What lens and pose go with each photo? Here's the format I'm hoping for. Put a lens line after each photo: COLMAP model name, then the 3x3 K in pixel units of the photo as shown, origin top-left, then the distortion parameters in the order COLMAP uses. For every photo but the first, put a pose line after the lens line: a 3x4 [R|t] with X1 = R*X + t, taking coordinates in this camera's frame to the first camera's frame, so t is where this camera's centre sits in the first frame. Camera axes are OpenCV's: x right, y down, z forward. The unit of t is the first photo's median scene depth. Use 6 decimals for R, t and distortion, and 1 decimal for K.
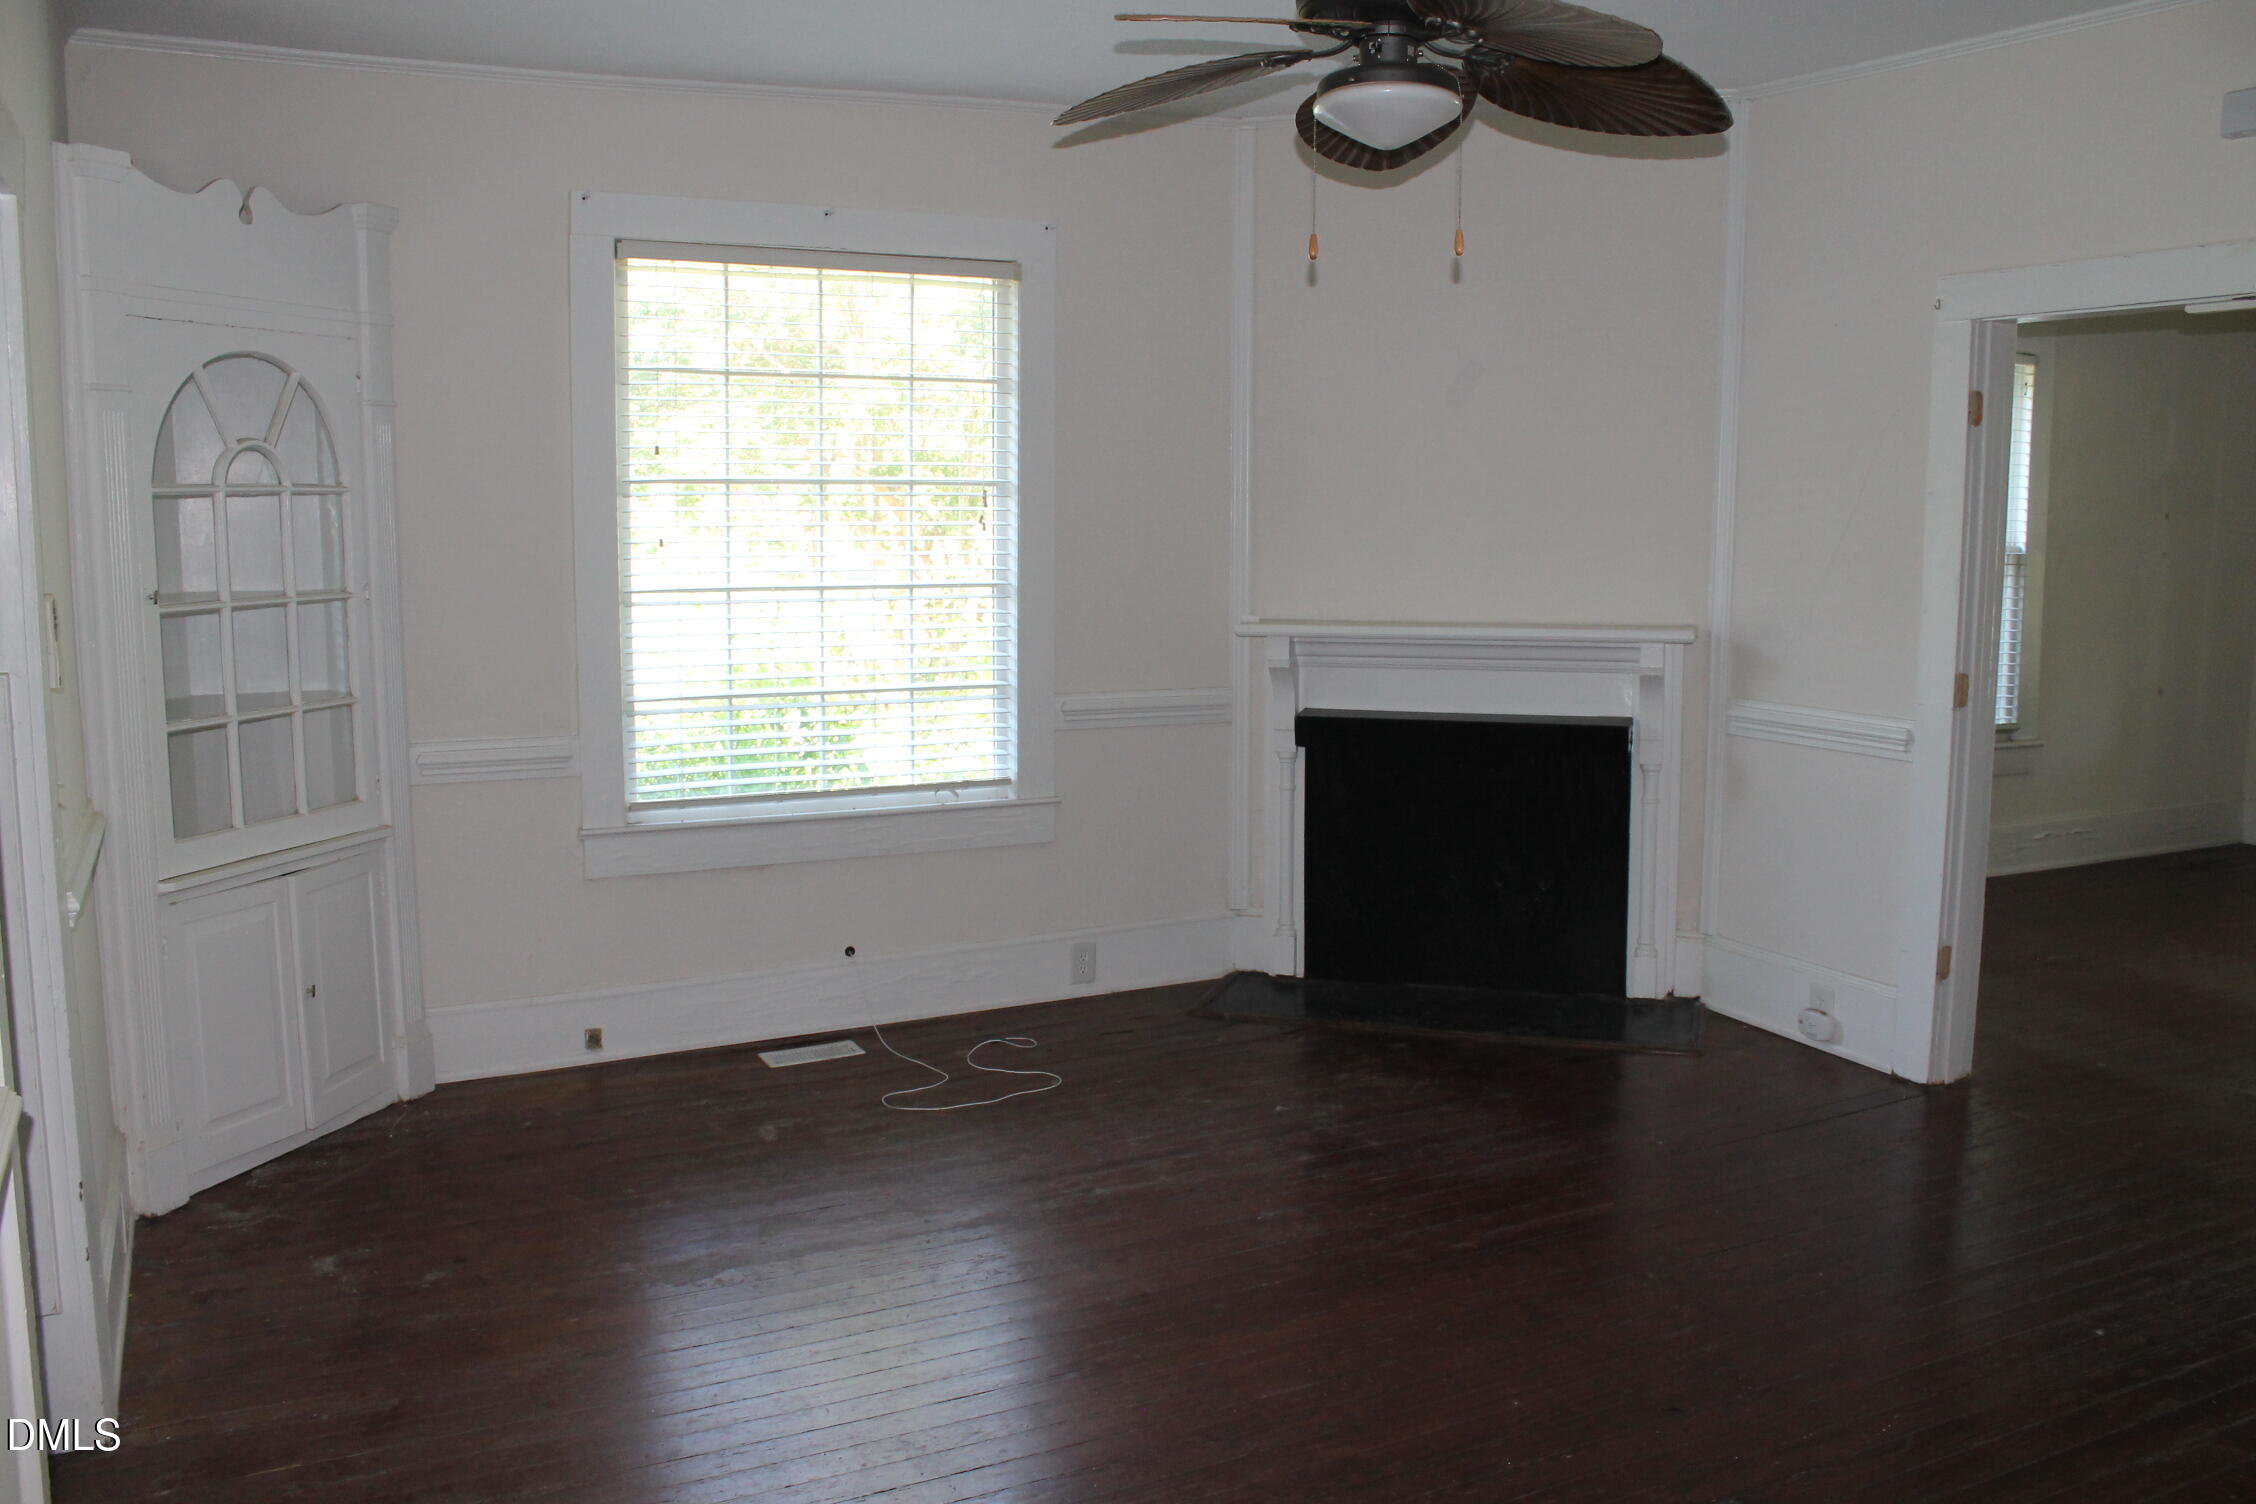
lens RADIAL K [[1875.5, 0, 1128.0], [0, 1875.5, 752.0], [0, 0, 1]] dist [-0.159468, 0.142105]
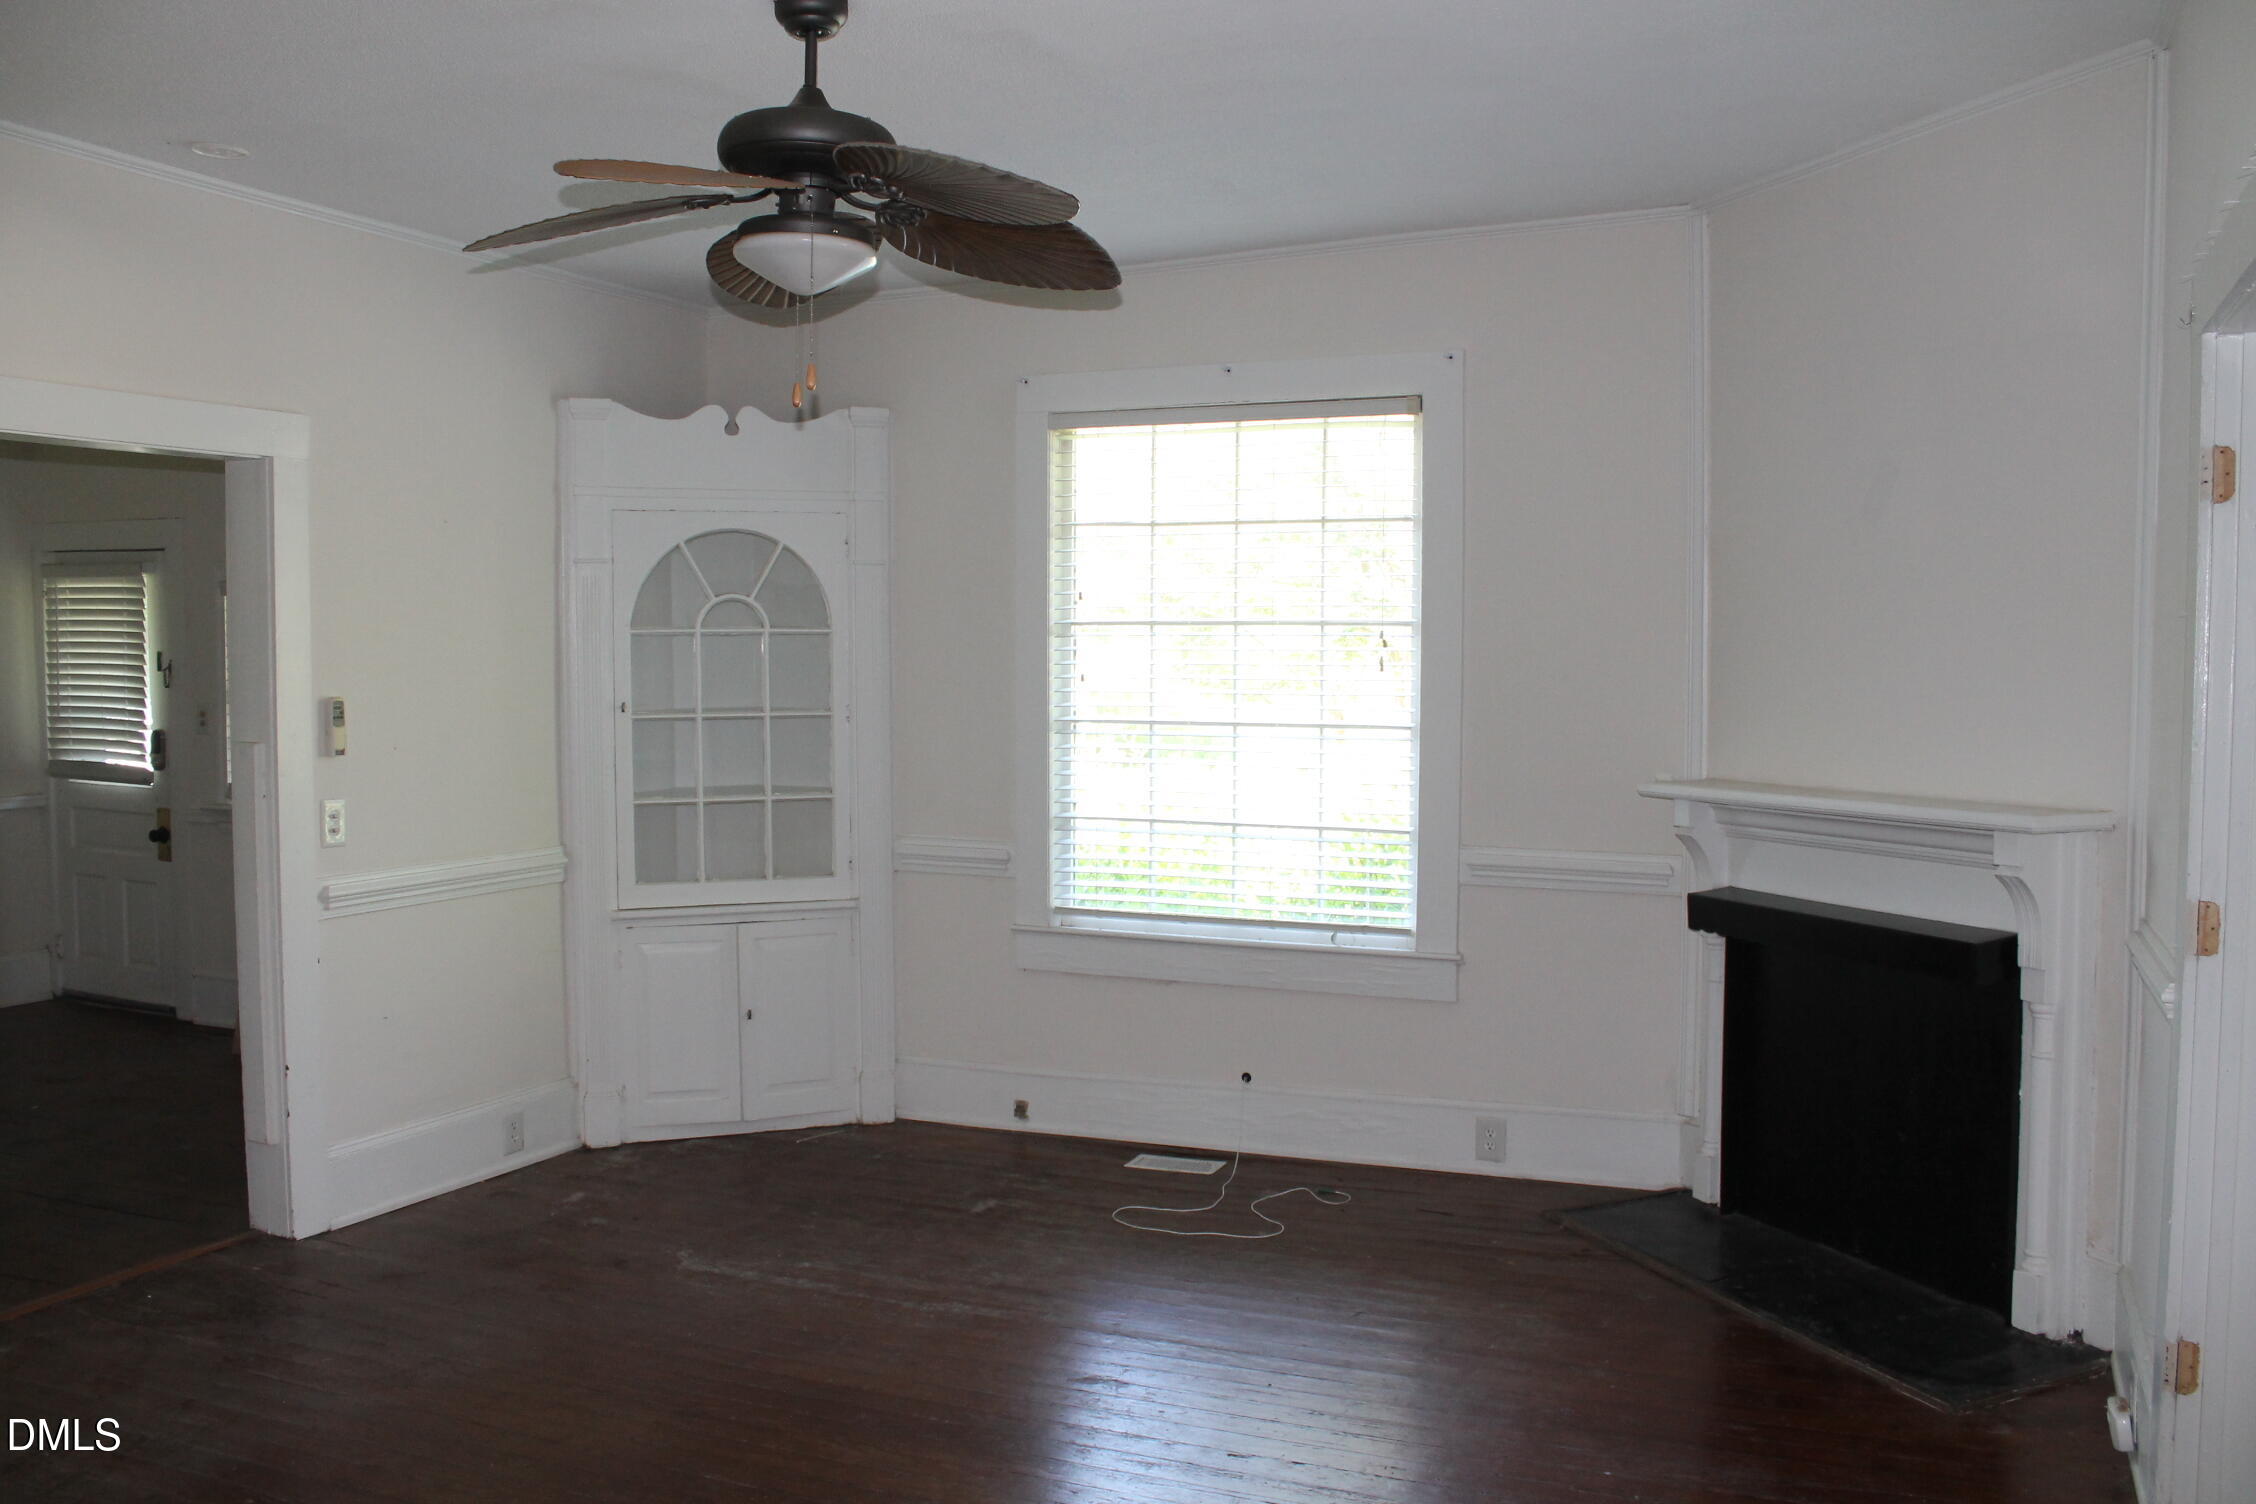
lens RADIAL K [[1875.5, 0, 1128.0], [0, 1875.5, 752.0], [0, 0, 1]] dist [-0.159468, 0.142105]
pose [[0.634334, 0.038327, -0.772108, 0.620242], [-0.100340, 0.994403, -0.033074, -0.031964], [0.766520, 0.098453, 0.634630, 0.292669]]
